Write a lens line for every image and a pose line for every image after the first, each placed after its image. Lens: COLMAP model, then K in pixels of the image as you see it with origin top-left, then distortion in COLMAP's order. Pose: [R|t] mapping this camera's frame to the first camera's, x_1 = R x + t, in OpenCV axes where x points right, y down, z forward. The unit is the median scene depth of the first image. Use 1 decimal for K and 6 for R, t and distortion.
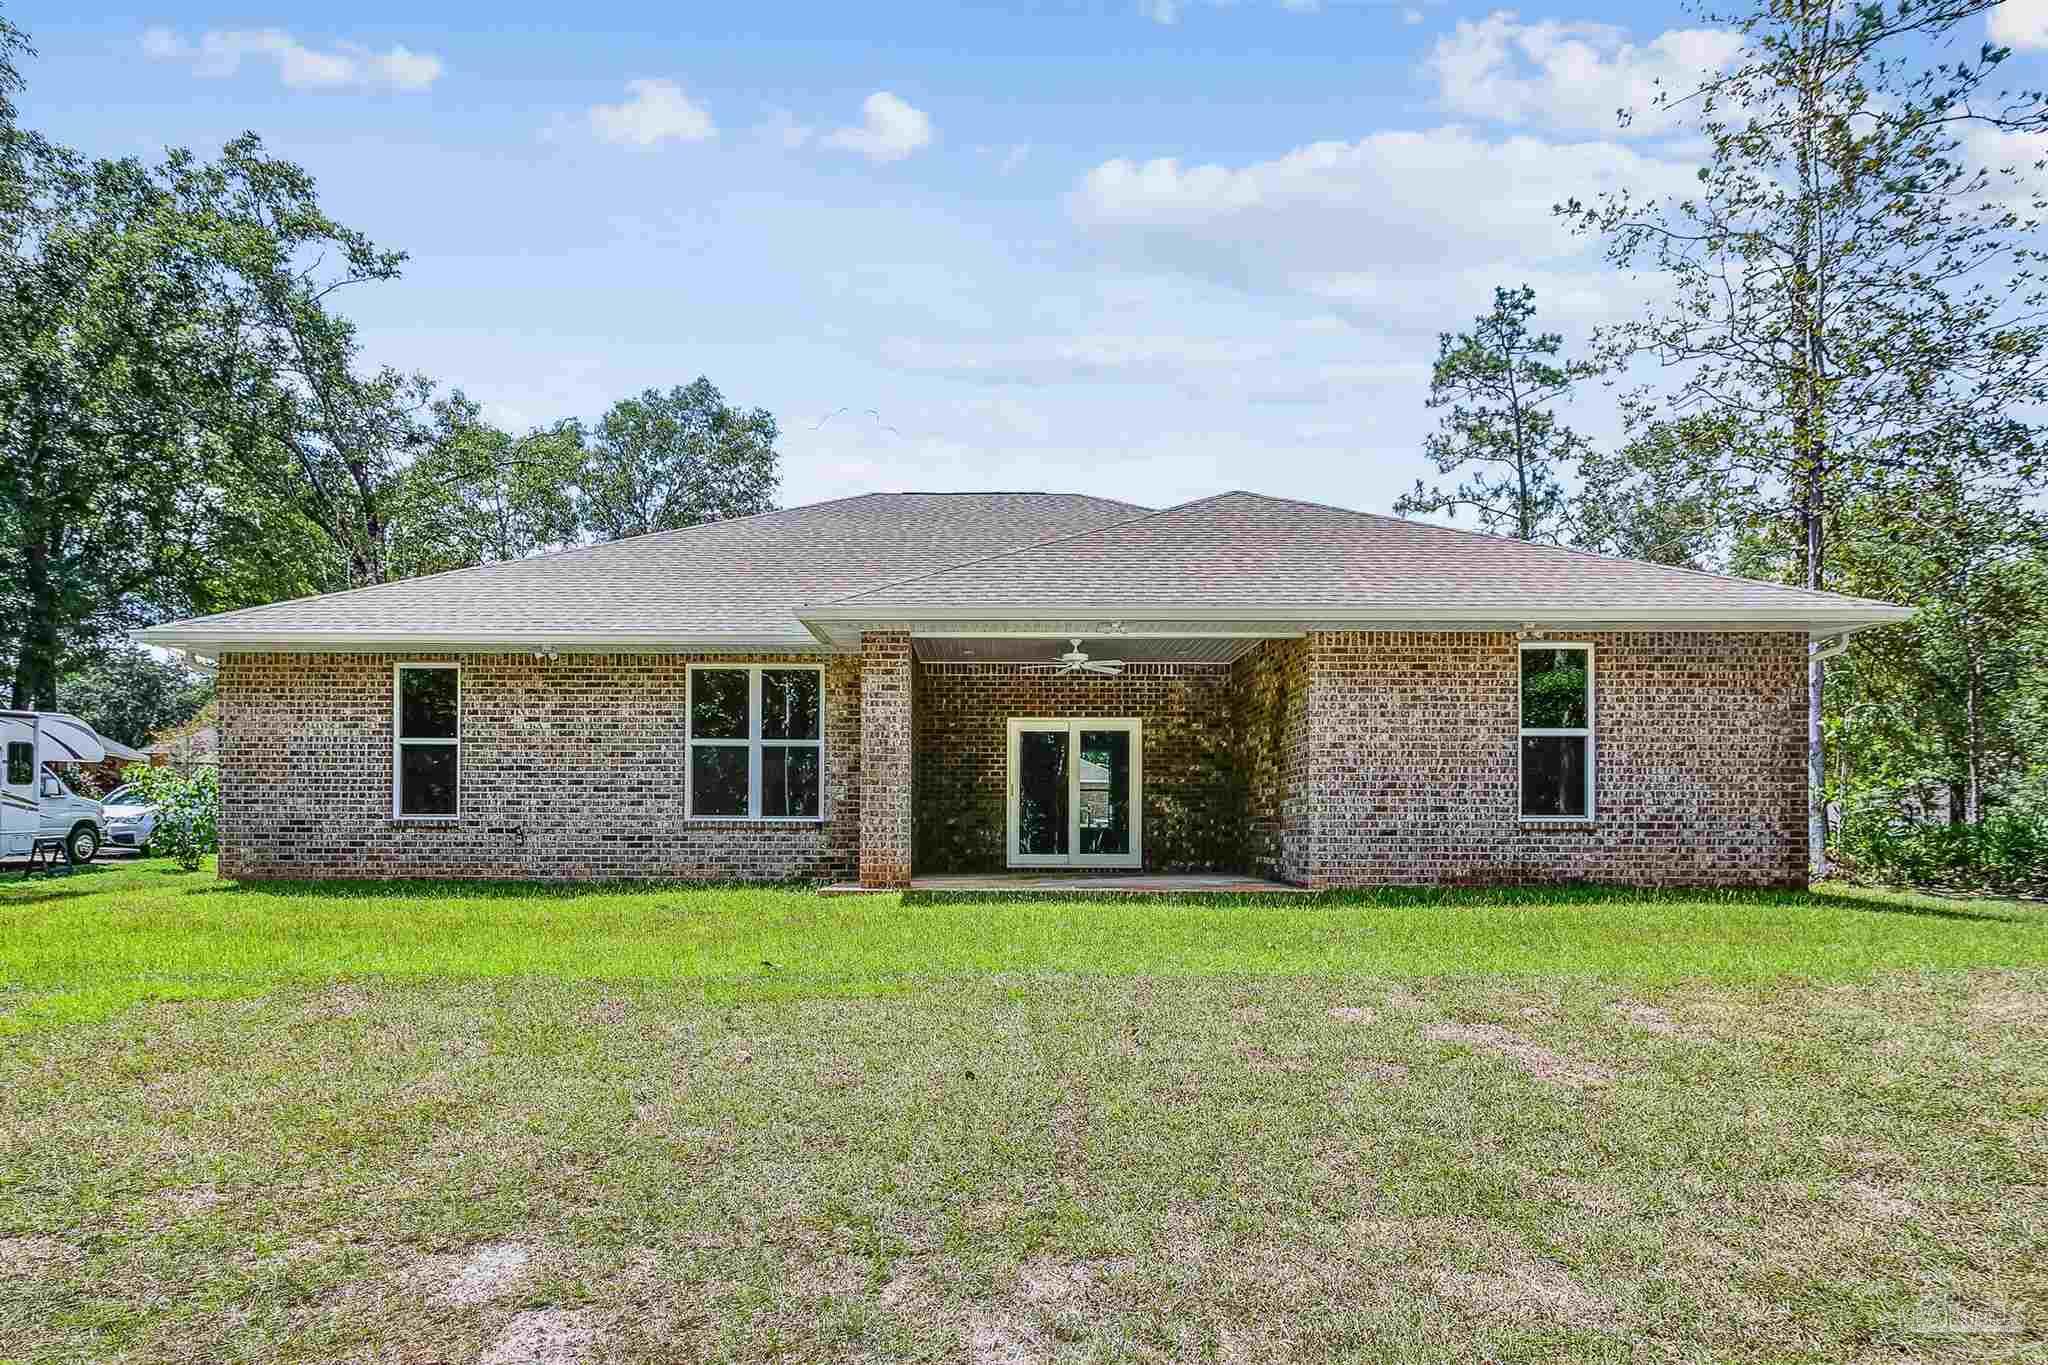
lens RADIAL K [[1197.9, 0, 988.0], [0, 1197.9, 832.1], [0, 0, 1]] dist [-0.002384, 0.000071]
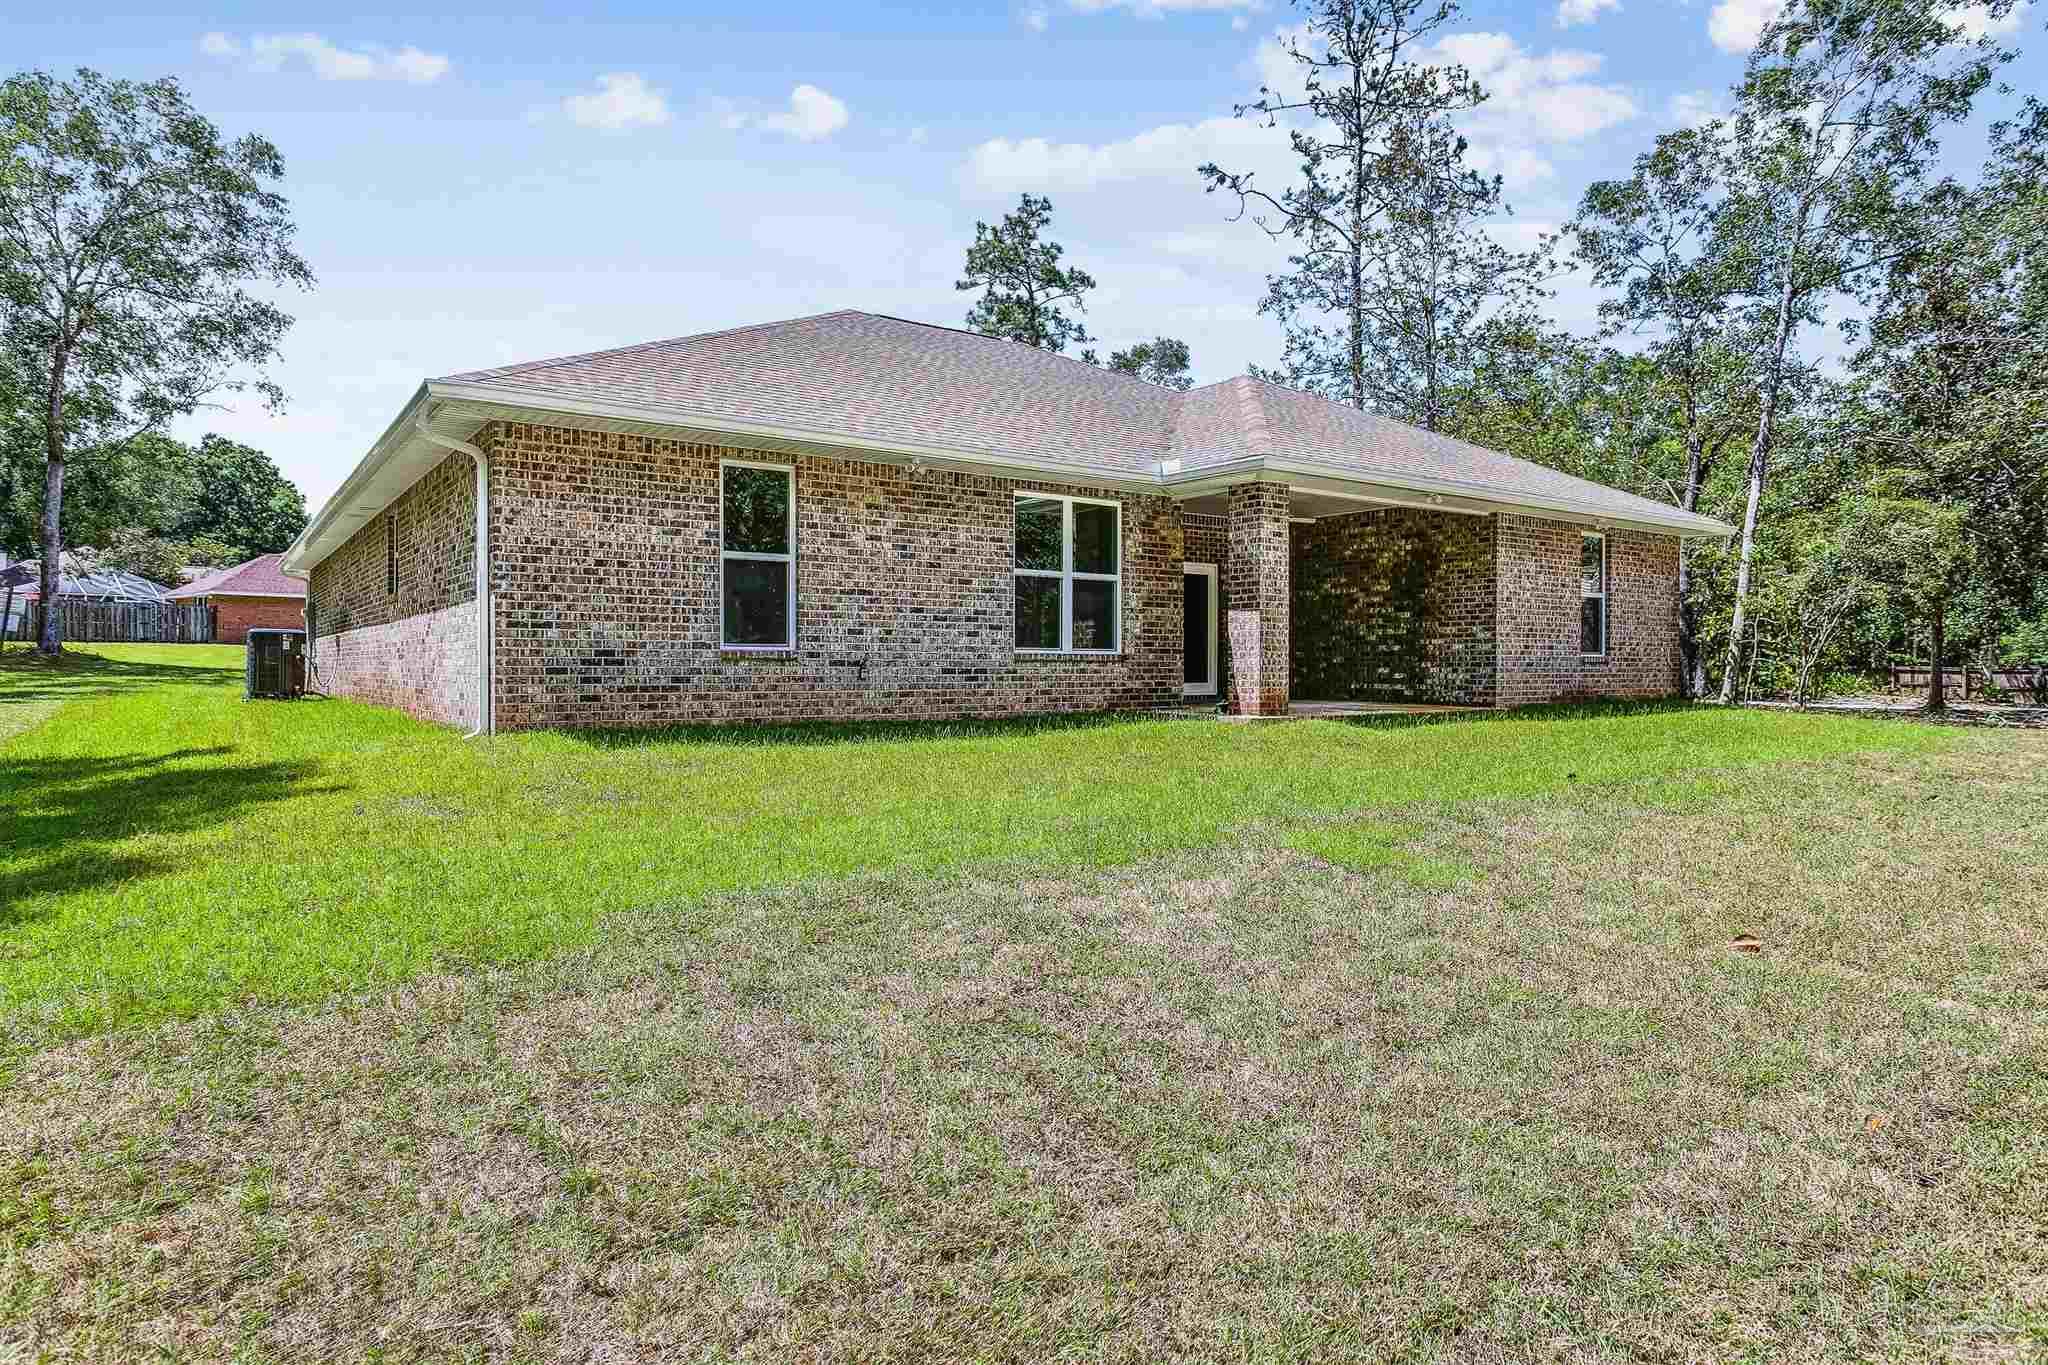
lens RADIAL K [[1174.4, 0, 1020.1], [0, 1174.4, 675.9], [0, 0, 1]] dist [-0.014657, -0.000714]
pose [[0.810234, -0.007351, 0.586060, -0.803481], [-0.000420, 0.999914, 0.013124, -0.003384], [-0.586106, -0.010880, 0.810162, 0.229464]]
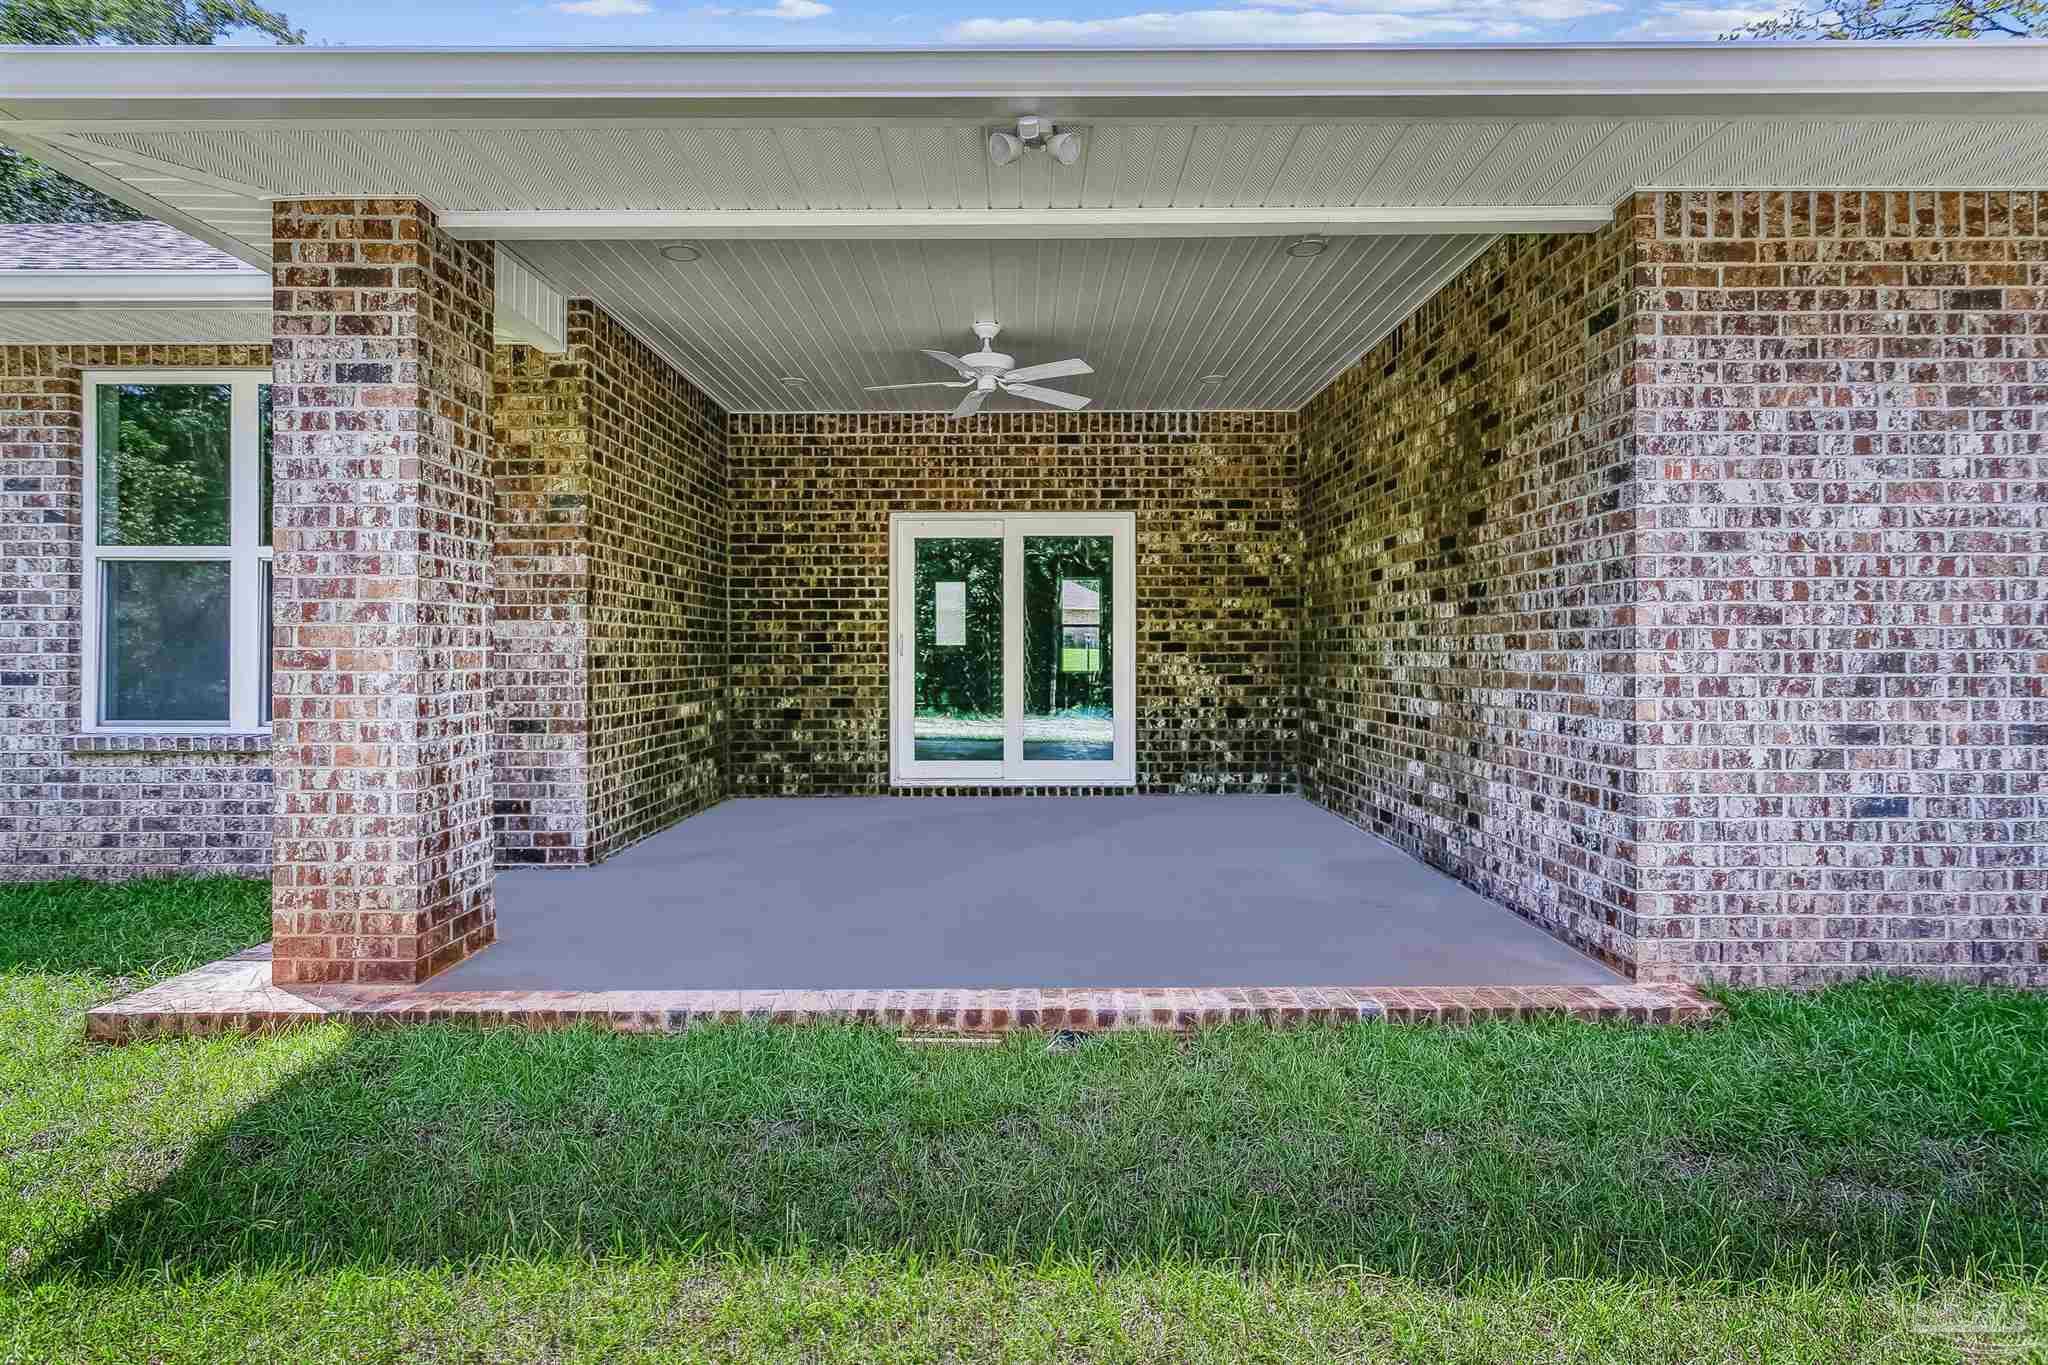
lens RADIAL K [[986.6, 0, 1020.3], [0, 986.6, 654.4], [0, 0, 1]] dist [0.000901, 0.000264]
pose [[0.999977, -0.004918, 0.004651, 0.086042], [0.004894, 0.999975, 0.005162, -0.038594], [-0.004677, -0.005139, 0.999976, 0.642150]]
